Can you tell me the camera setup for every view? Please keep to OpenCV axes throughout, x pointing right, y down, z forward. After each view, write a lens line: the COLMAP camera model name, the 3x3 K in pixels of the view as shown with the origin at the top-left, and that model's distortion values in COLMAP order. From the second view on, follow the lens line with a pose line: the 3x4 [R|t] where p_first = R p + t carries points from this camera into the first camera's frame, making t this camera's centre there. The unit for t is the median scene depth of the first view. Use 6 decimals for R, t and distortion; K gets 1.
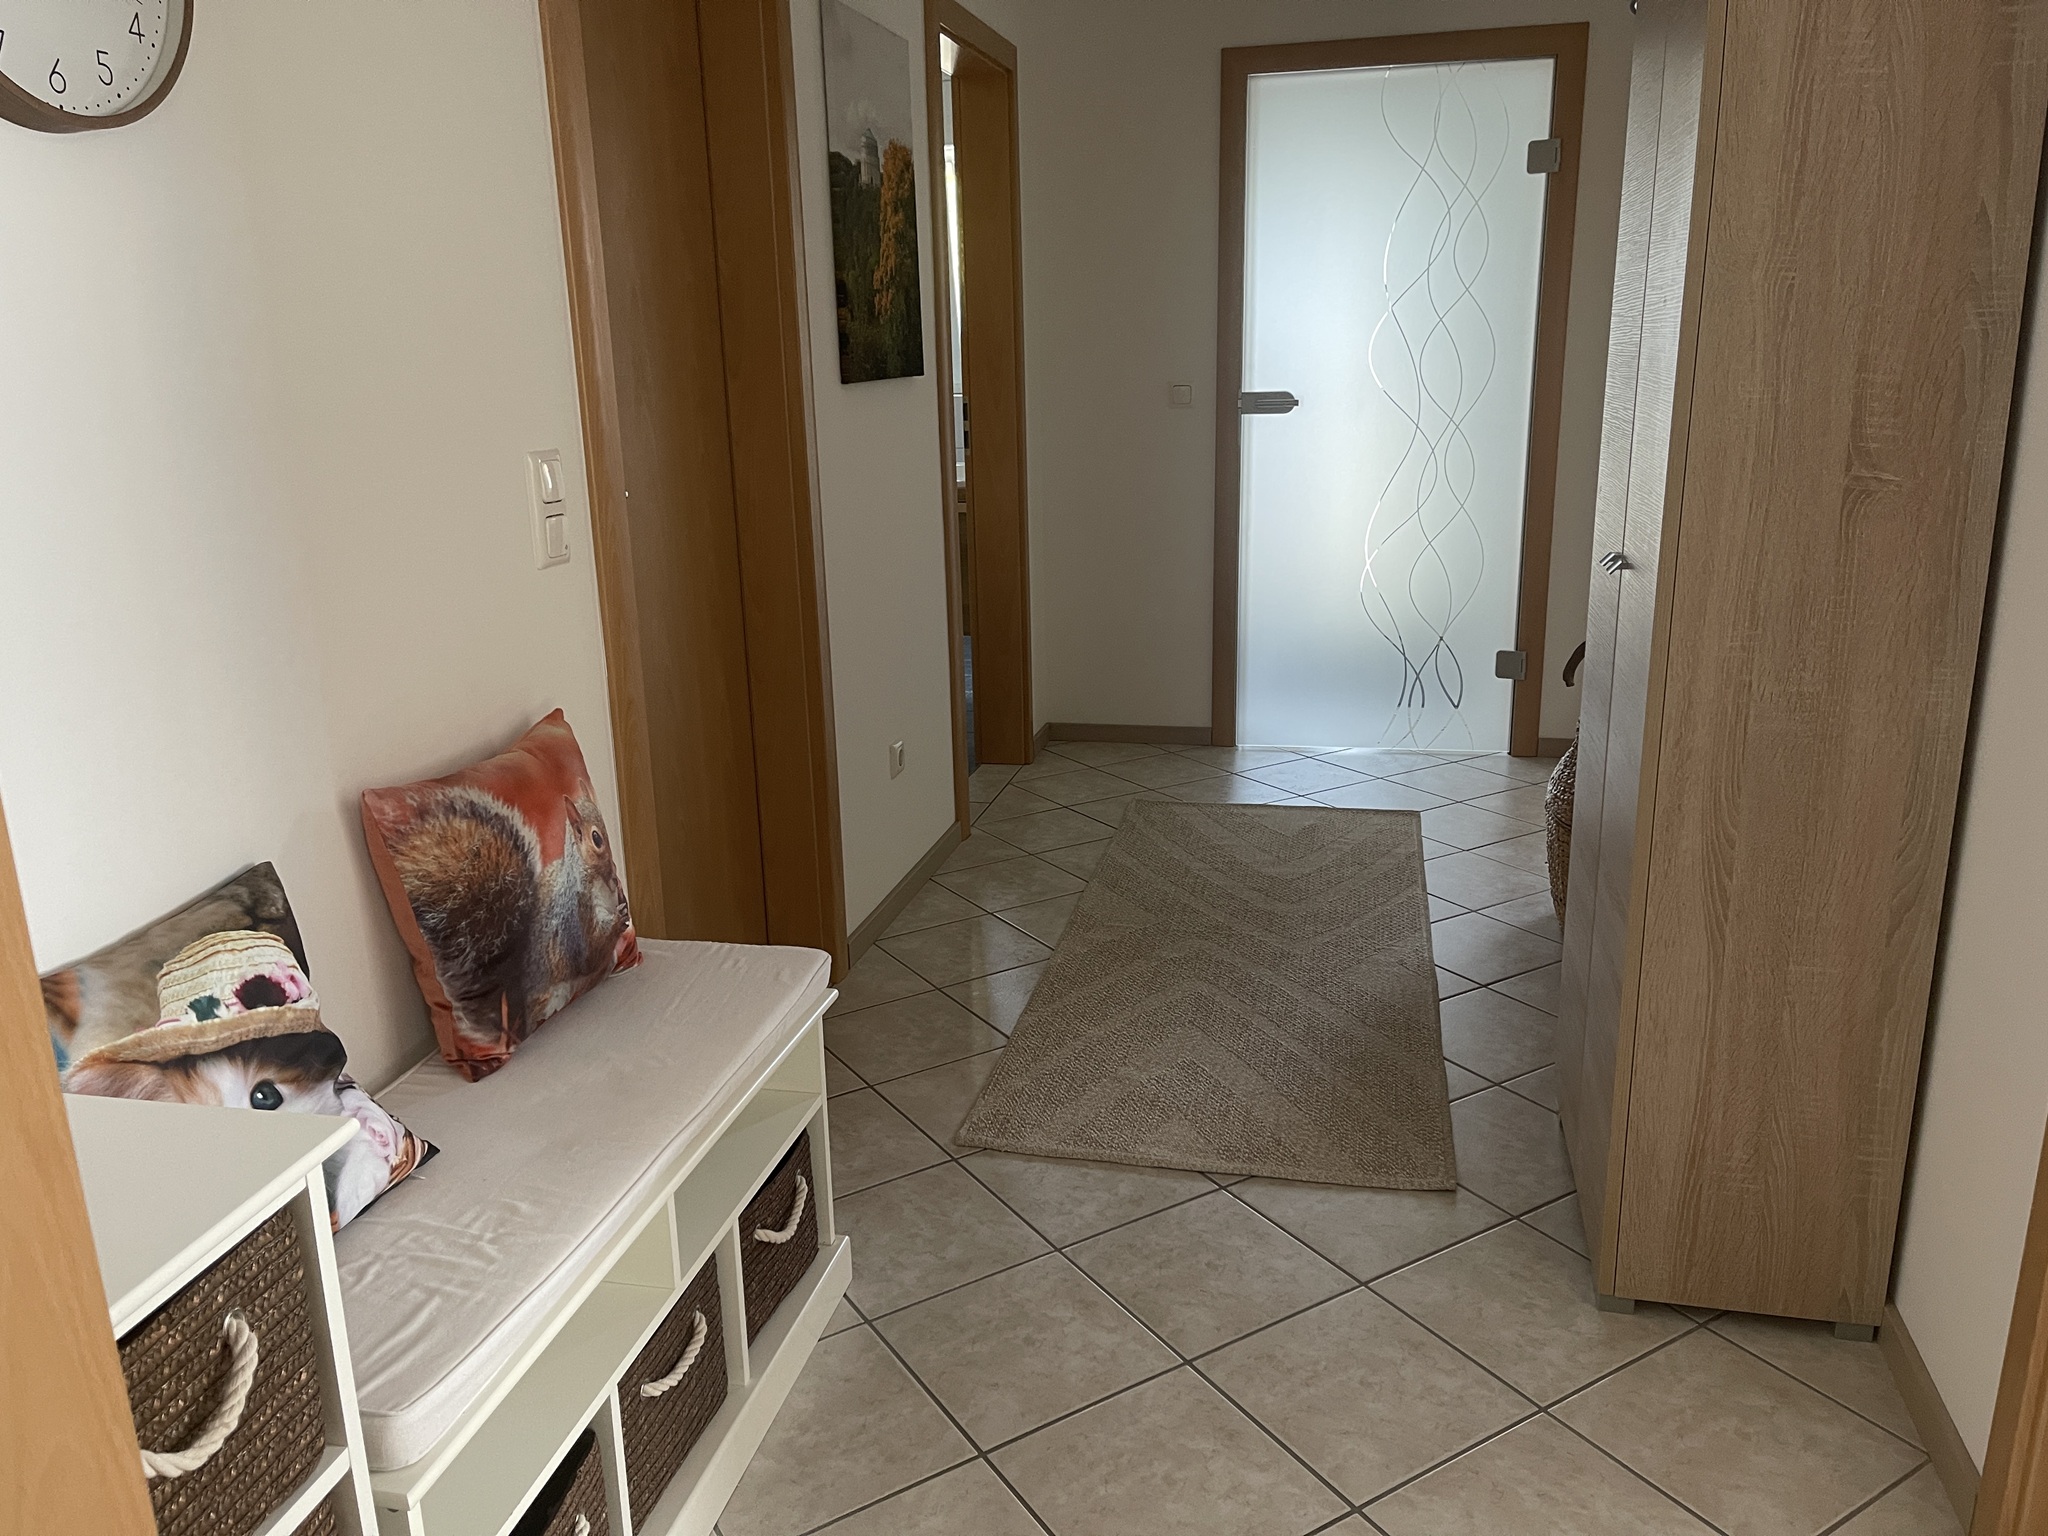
lens RADIAL K [[1544.3, 0, 1030.7], [0, 1544.3, 778.5], [0, 0, 1]] dist [0.070156, -0.084933]
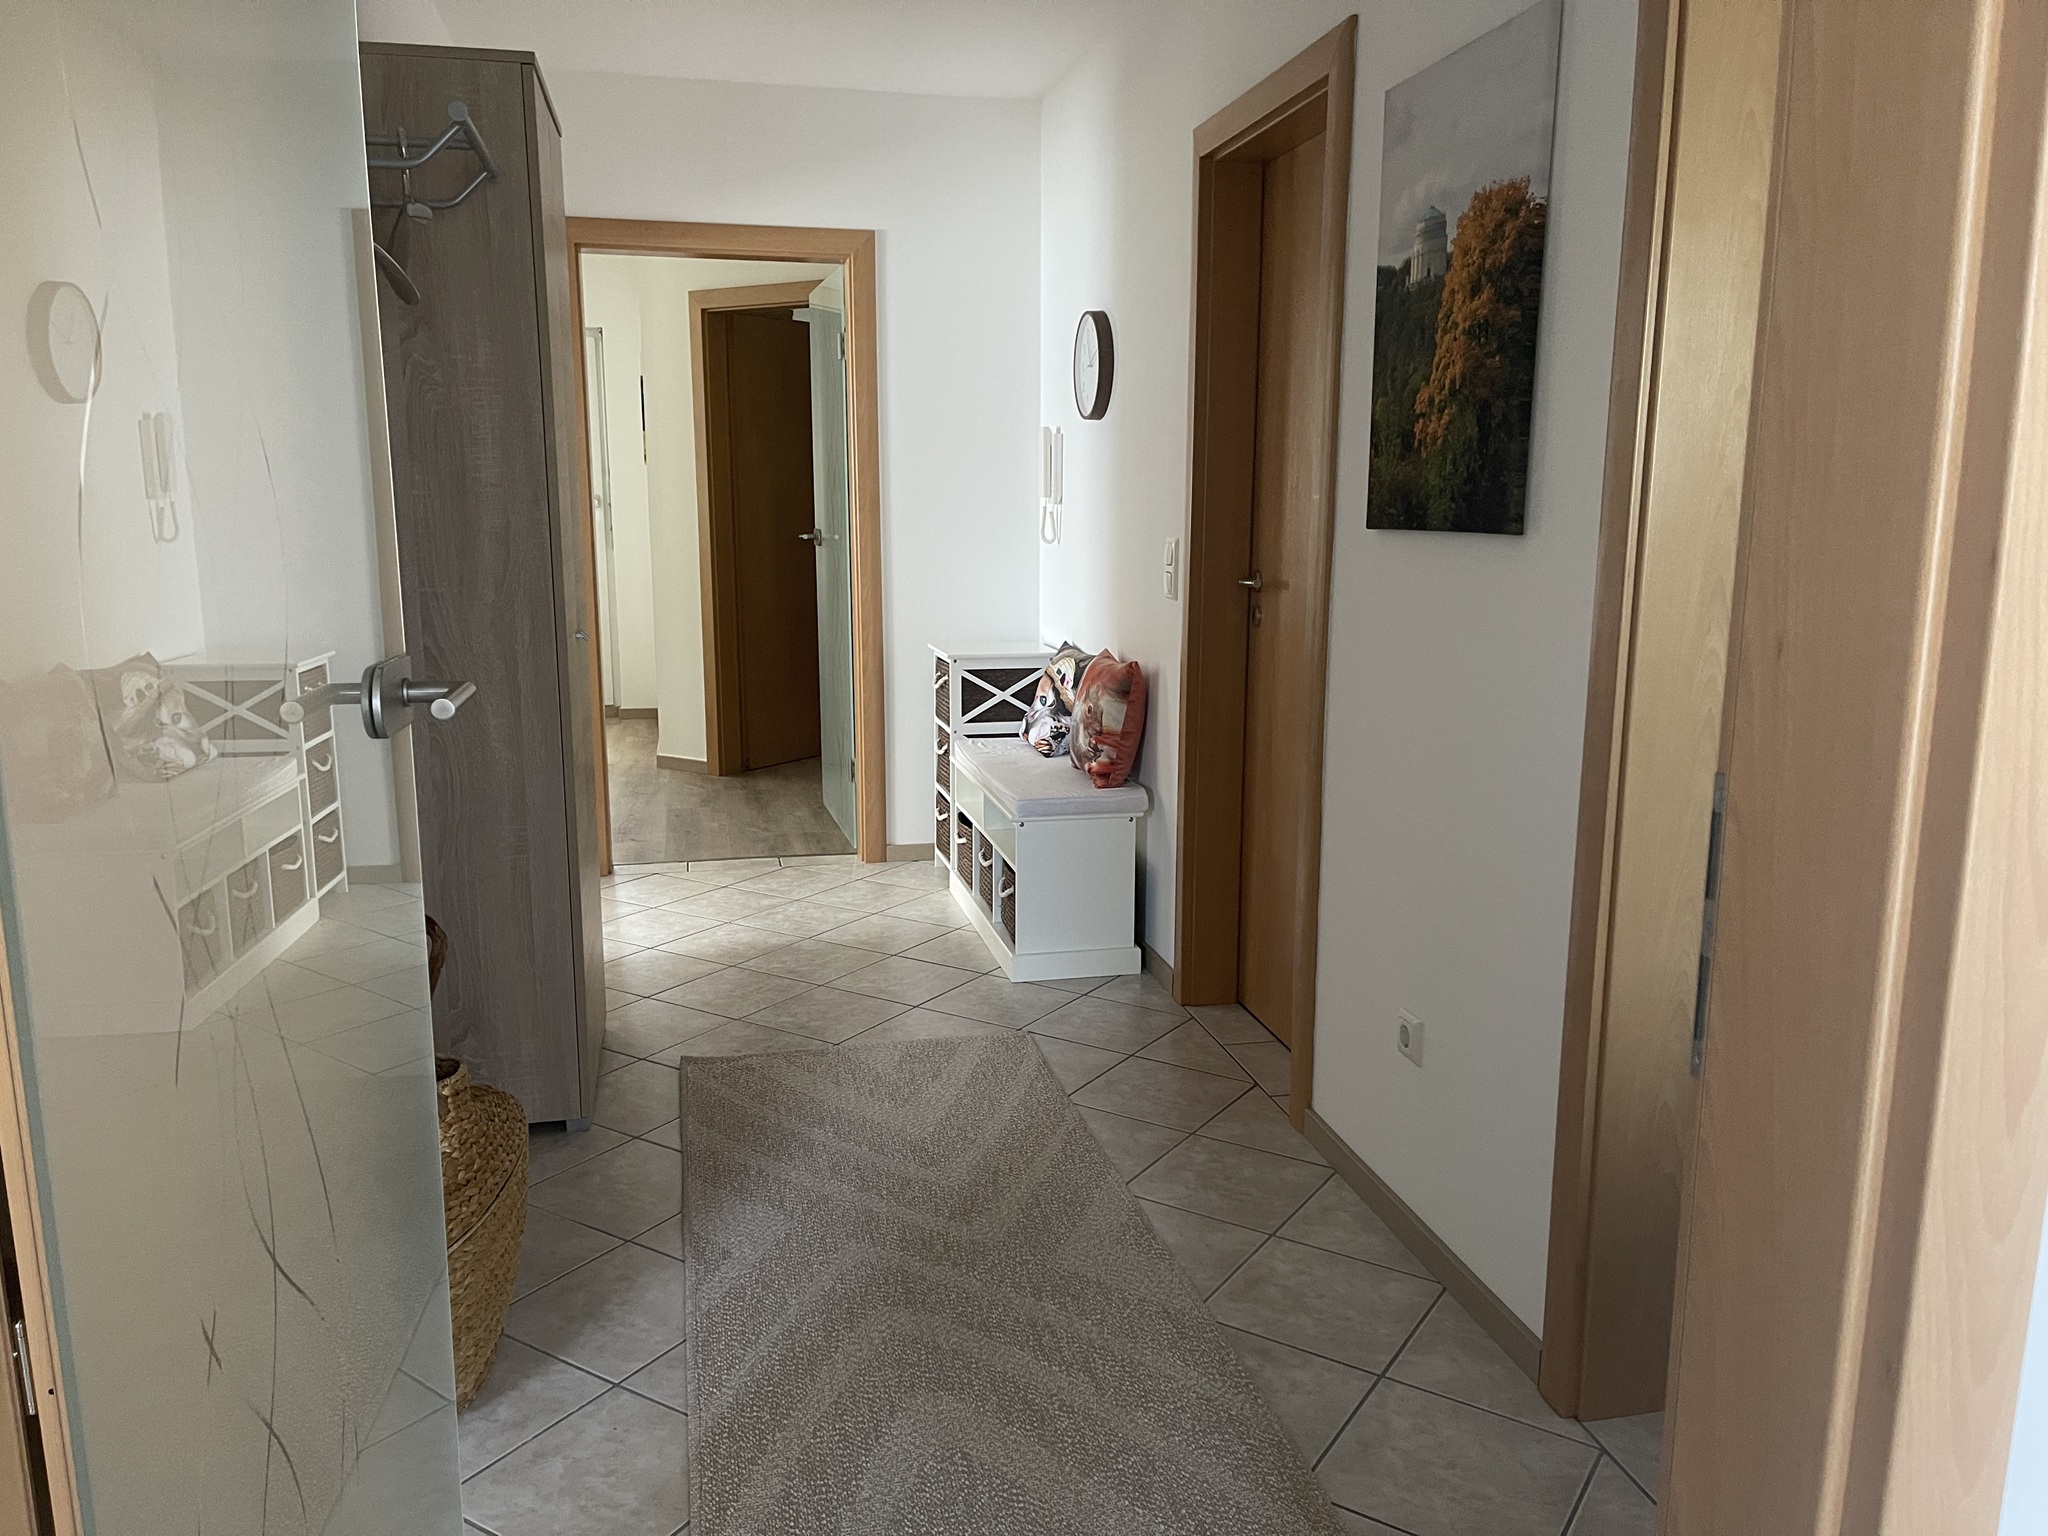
lens RADIAL K [[1544.3, 0, 1030.7], [0, 1544.3, 778.5], [0, 0, 1]] dist [0.070156, -0.084933]
pose [[-0.906363, 0.101538, -0.410117, 0.408272], [-0.098433, 0.893233, 0.438687, -0.478212], [0.410873, 0.437979, -0.799599, 1.635363]]
